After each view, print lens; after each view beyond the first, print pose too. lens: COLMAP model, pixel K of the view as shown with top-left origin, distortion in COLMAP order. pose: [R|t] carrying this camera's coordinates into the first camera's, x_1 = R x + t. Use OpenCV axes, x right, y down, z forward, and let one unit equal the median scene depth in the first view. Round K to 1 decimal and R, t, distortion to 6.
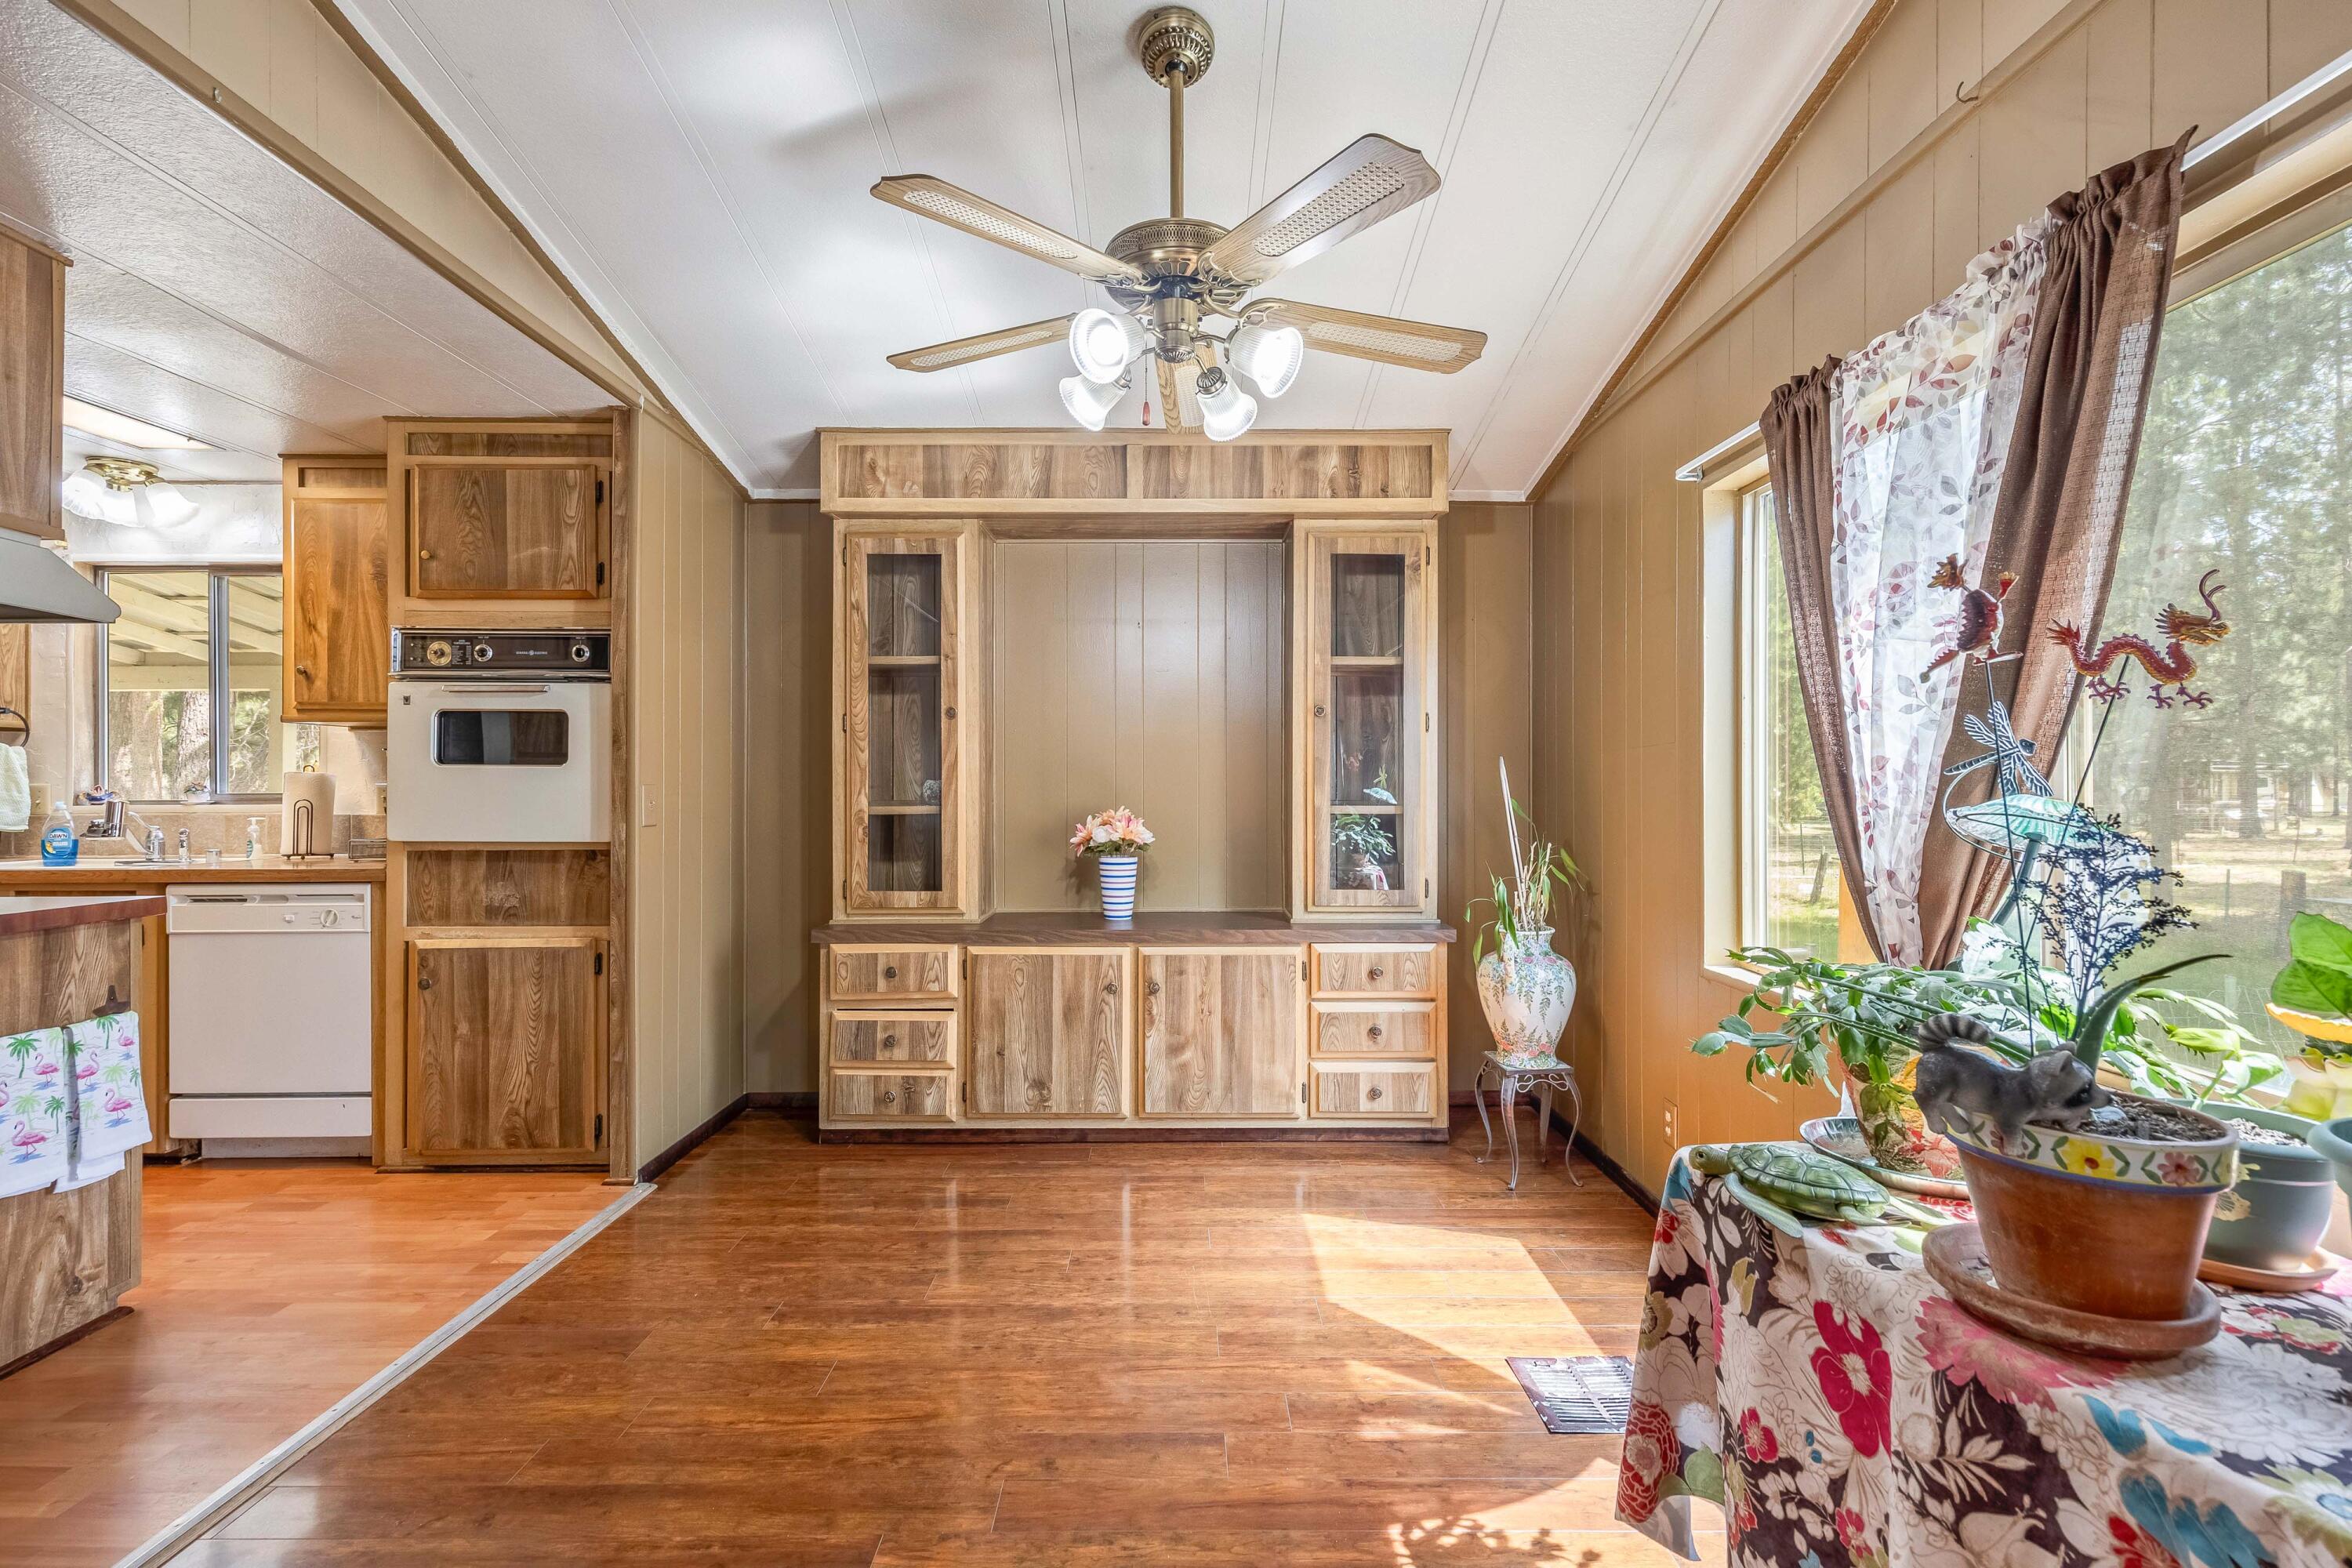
lens RADIAL K [[1038.2, 0, 1183.3], [0, 1038.2, 782.4], [0, 0, 1]] dist [0.011149, -0.005324]
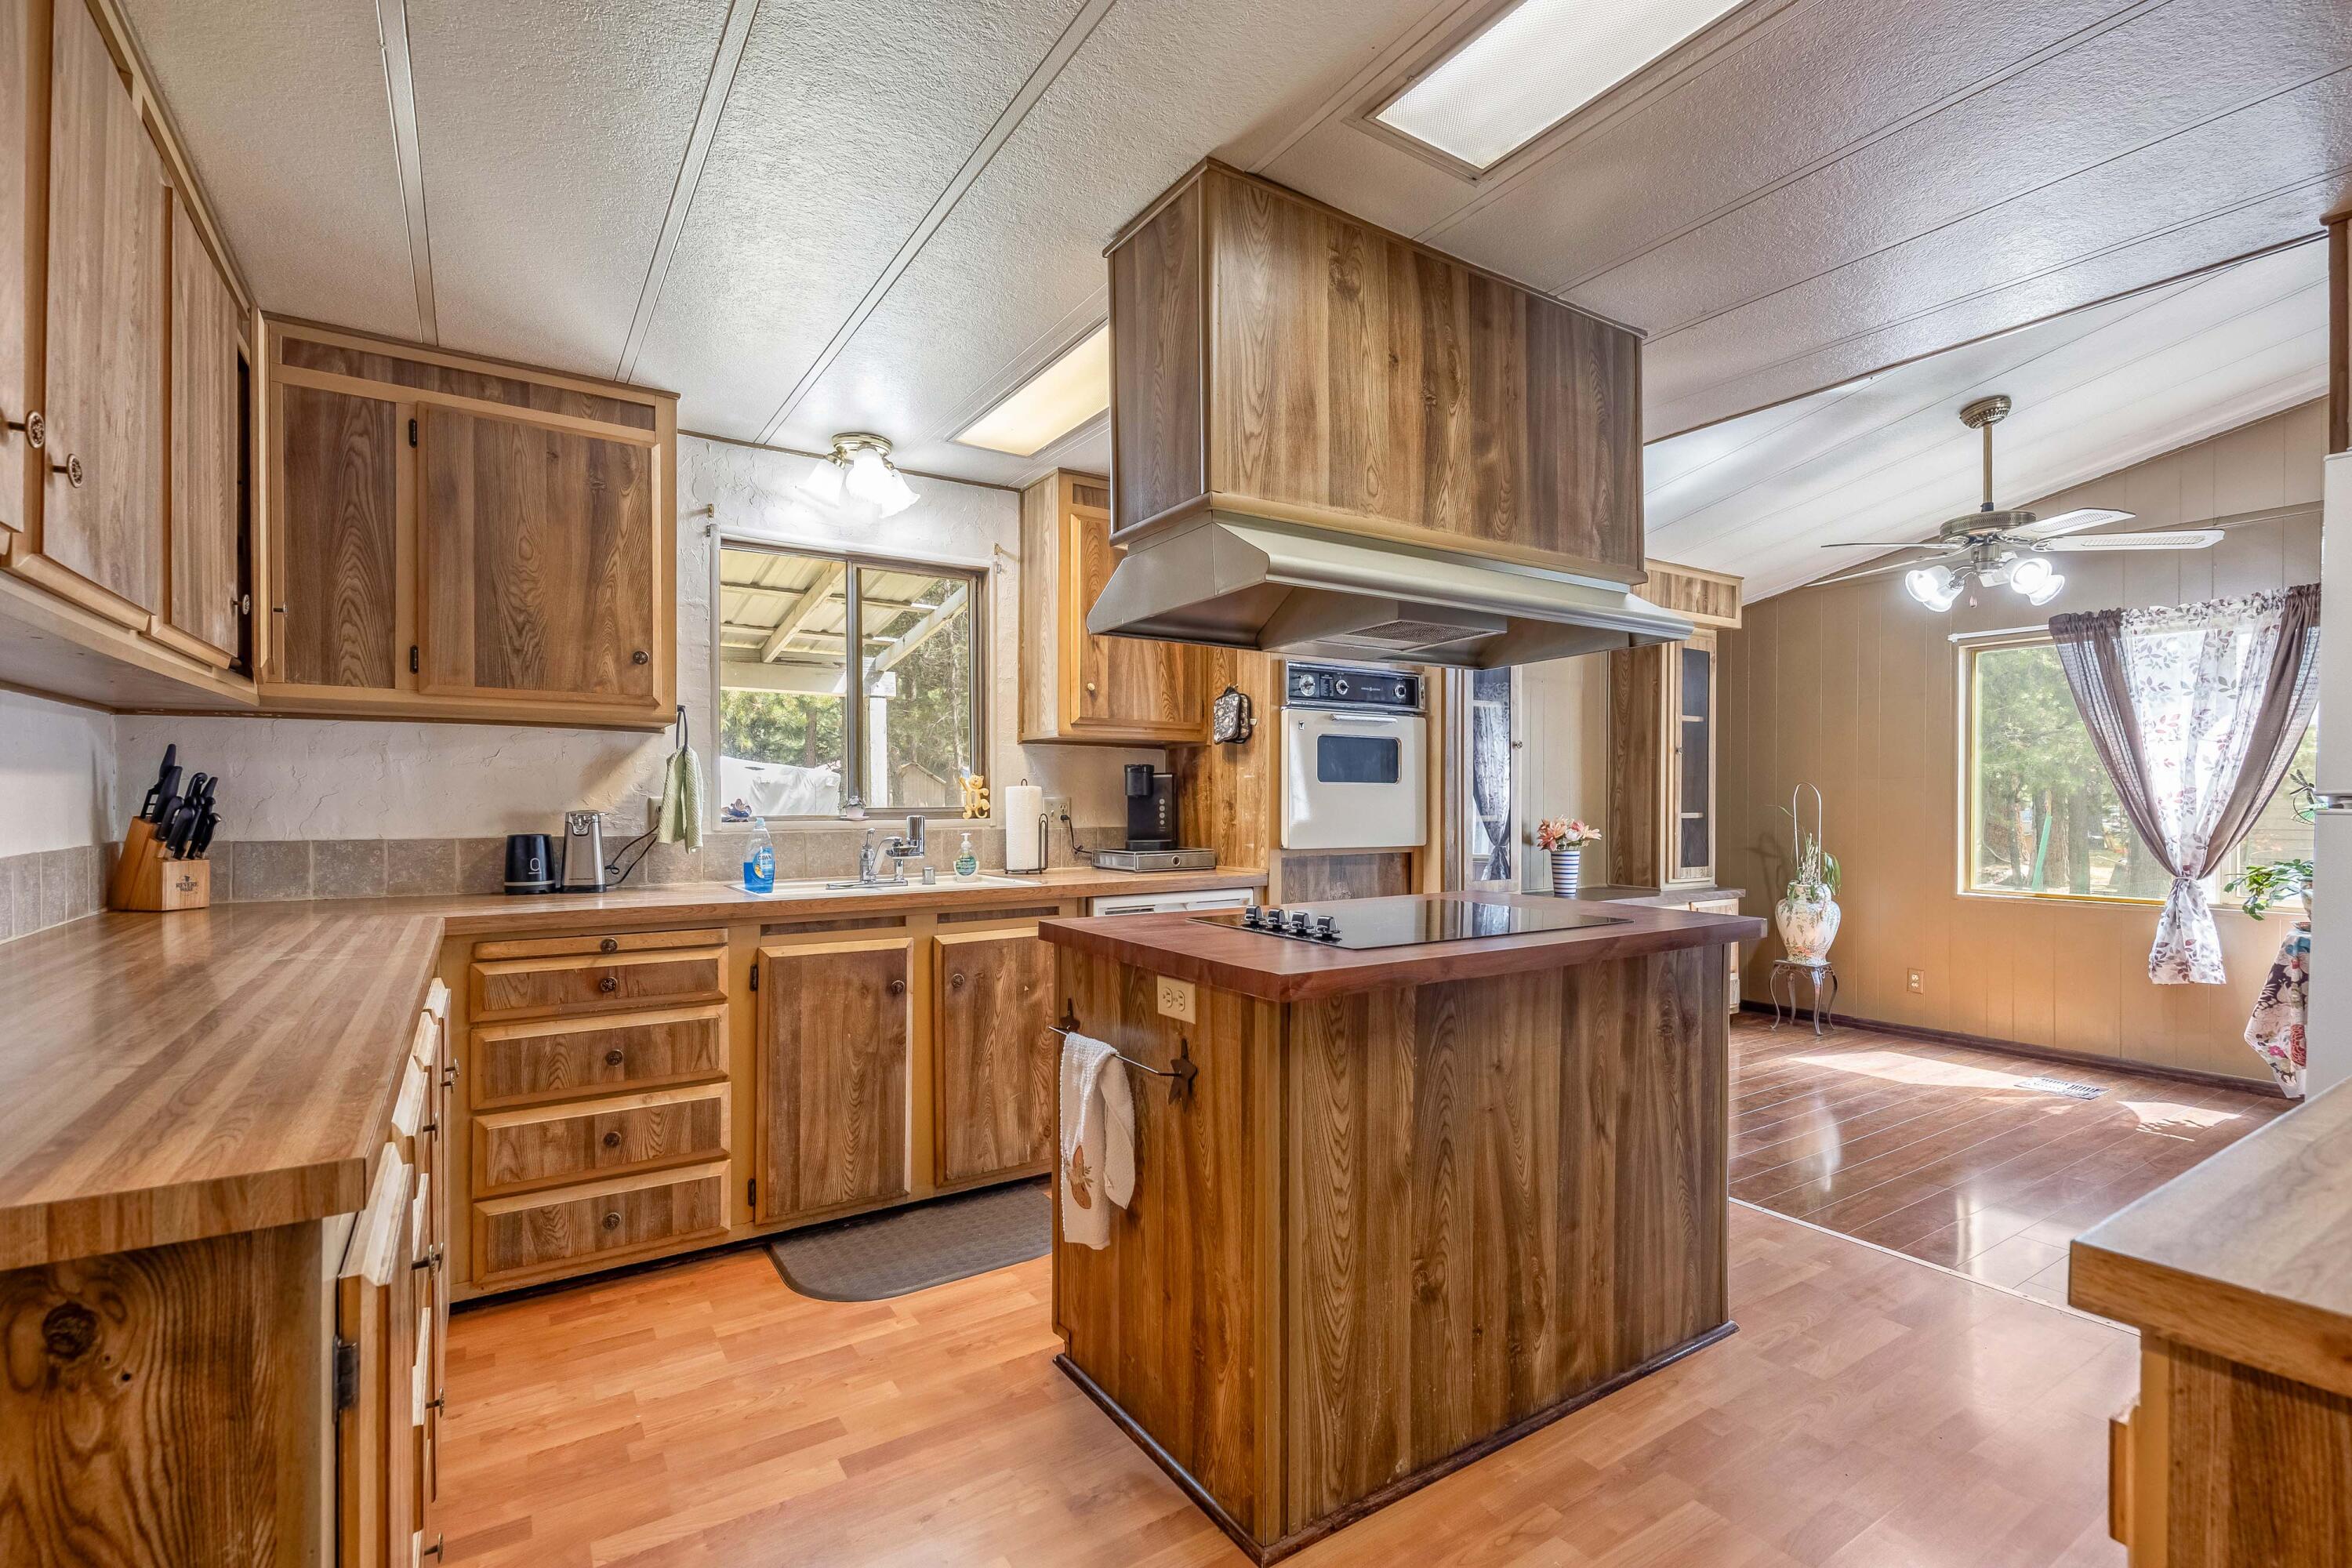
lens RADIAL K [[1038.2, 0, 1187.7], [0, 1038.2, 808.6], [0, 0, 1]] dist [0.011149, -0.005324]
pose [[0.847033, -0.004045, 0.531524, -1.421023], [-0.001395, 0.999951, 0.009832, 0.001566], [-0.531538, -0.009070, 0.846986, 0.100791]]
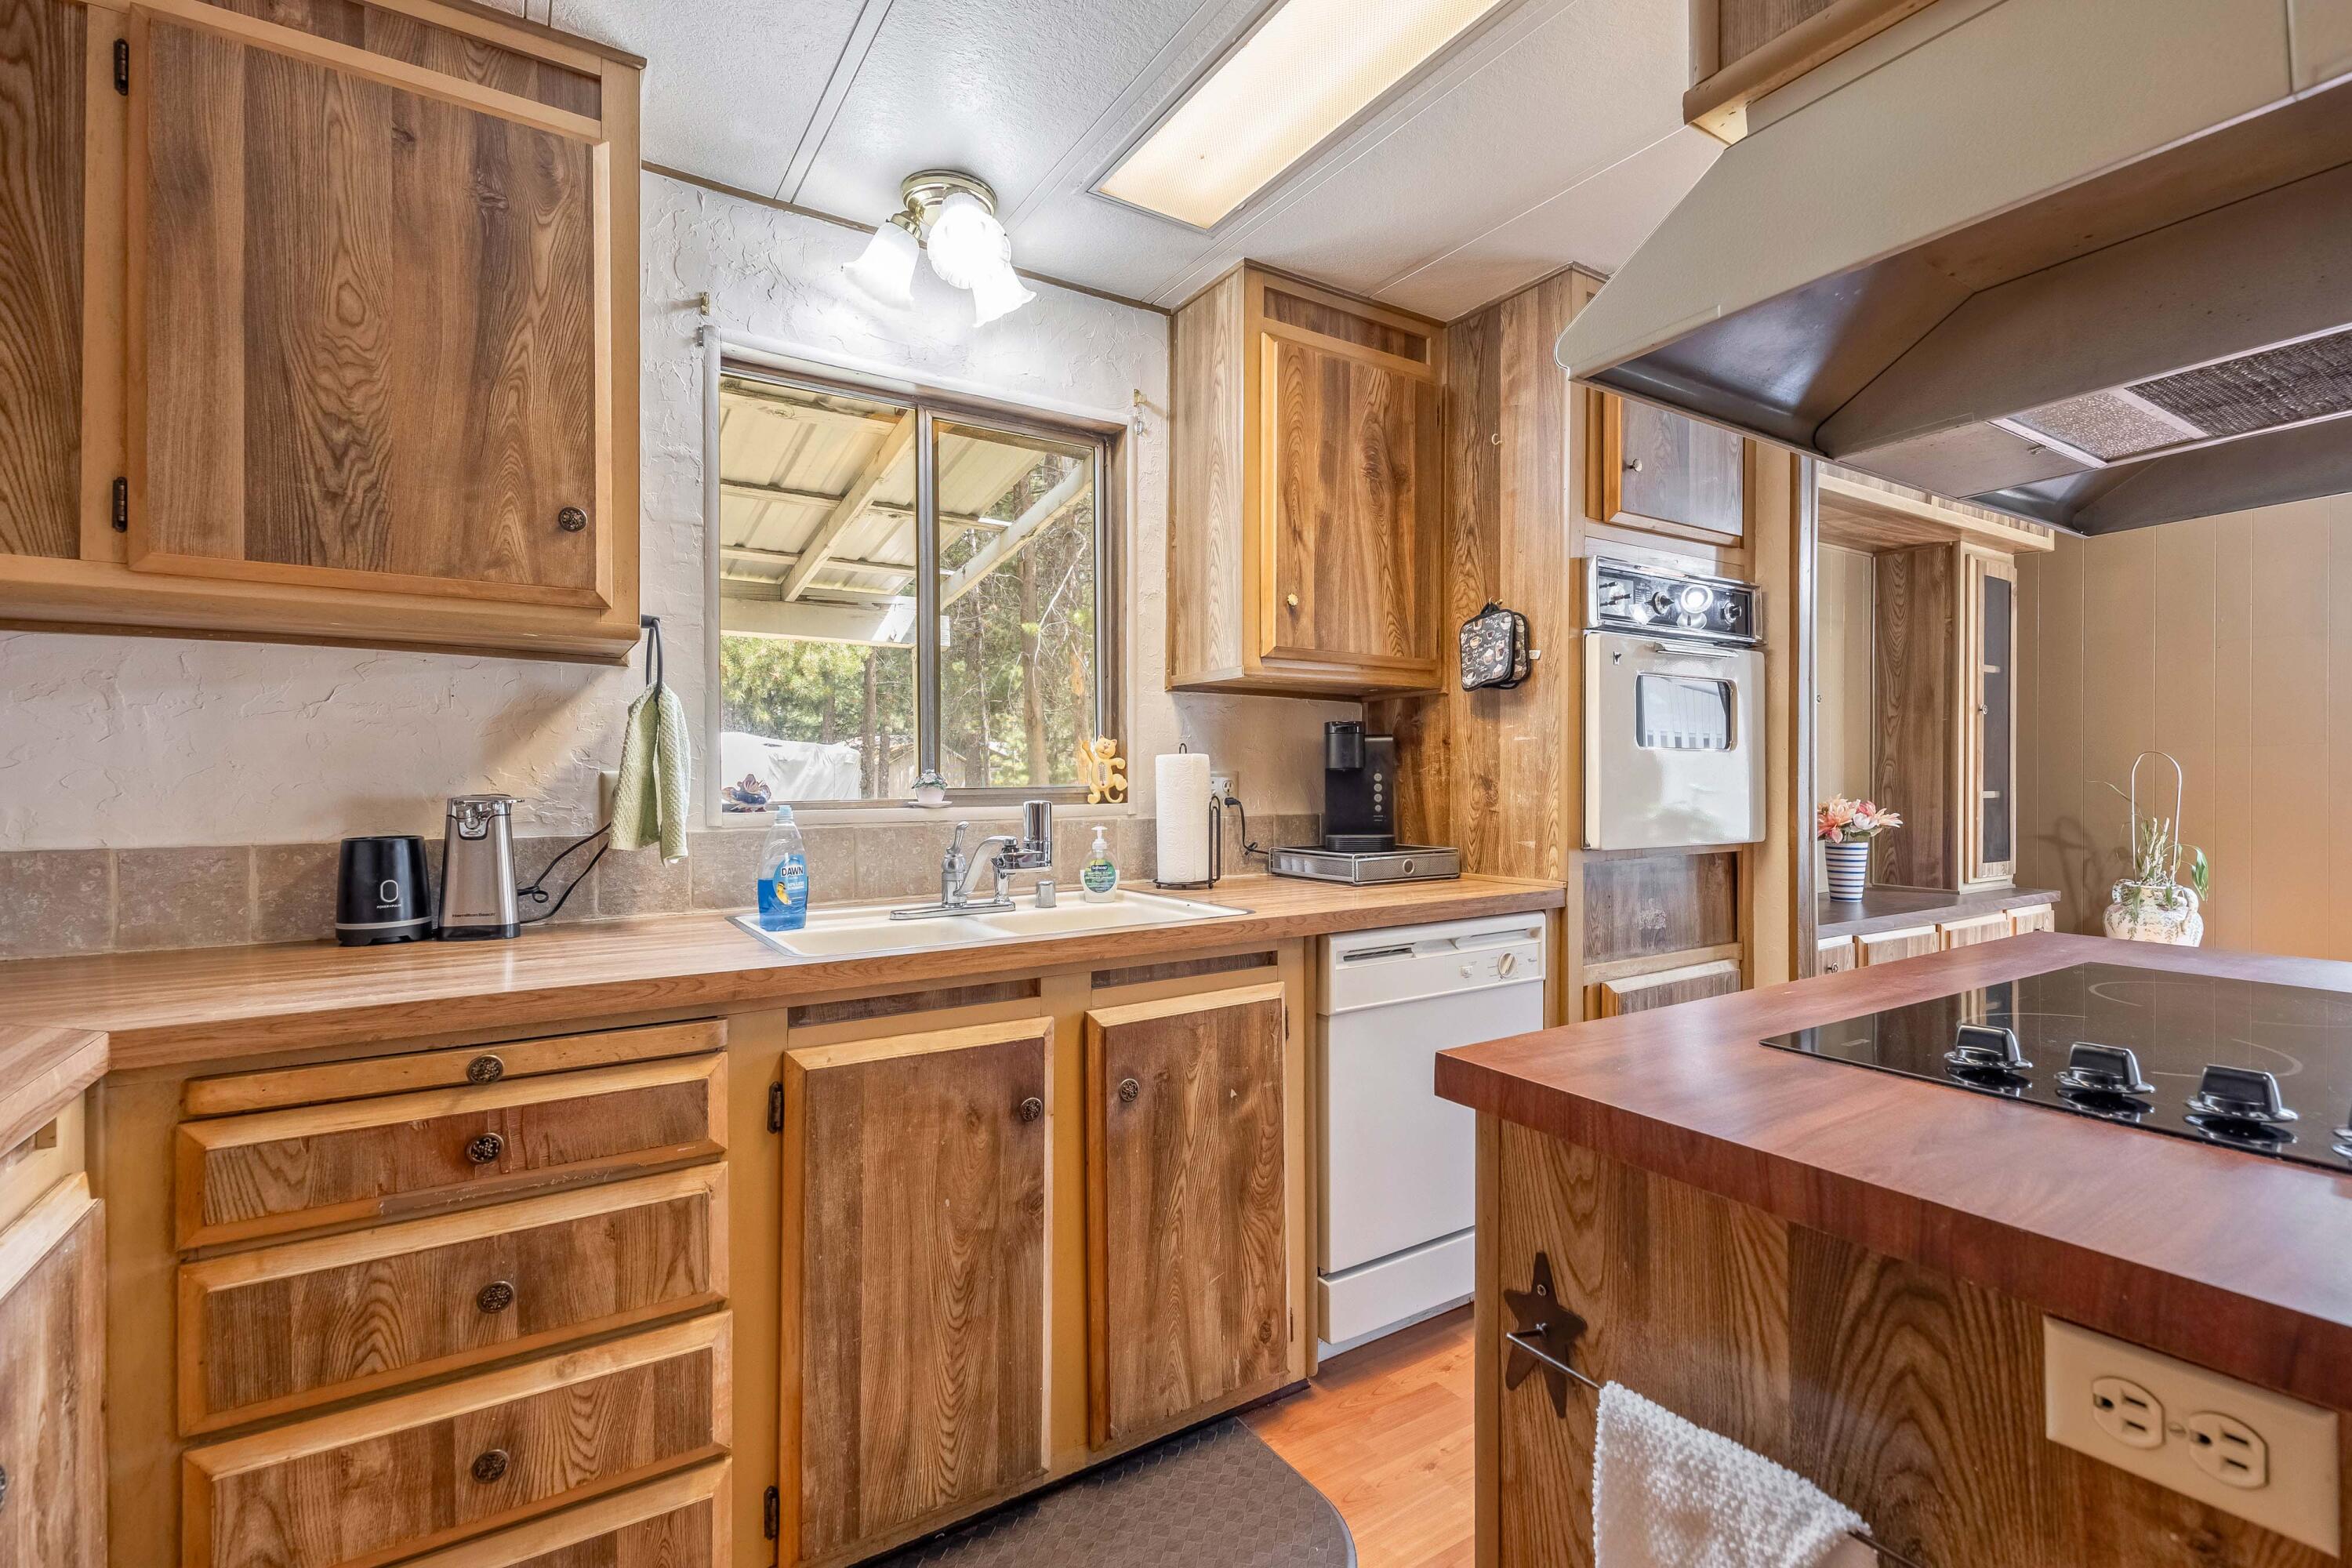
lens RADIAL K [[1038.2, 0, 1191.2], [0, 1038.2, 778.7], [0, 0, 1]] dist [0.011149, -0.005324]
pose [[0.852531, -0.002399, 0.522671, -1.353856], [0.001082, 0.999995, 0.002824, 0.003634], [-0.522676, -0.001842, 0.852530, 0.518532]]
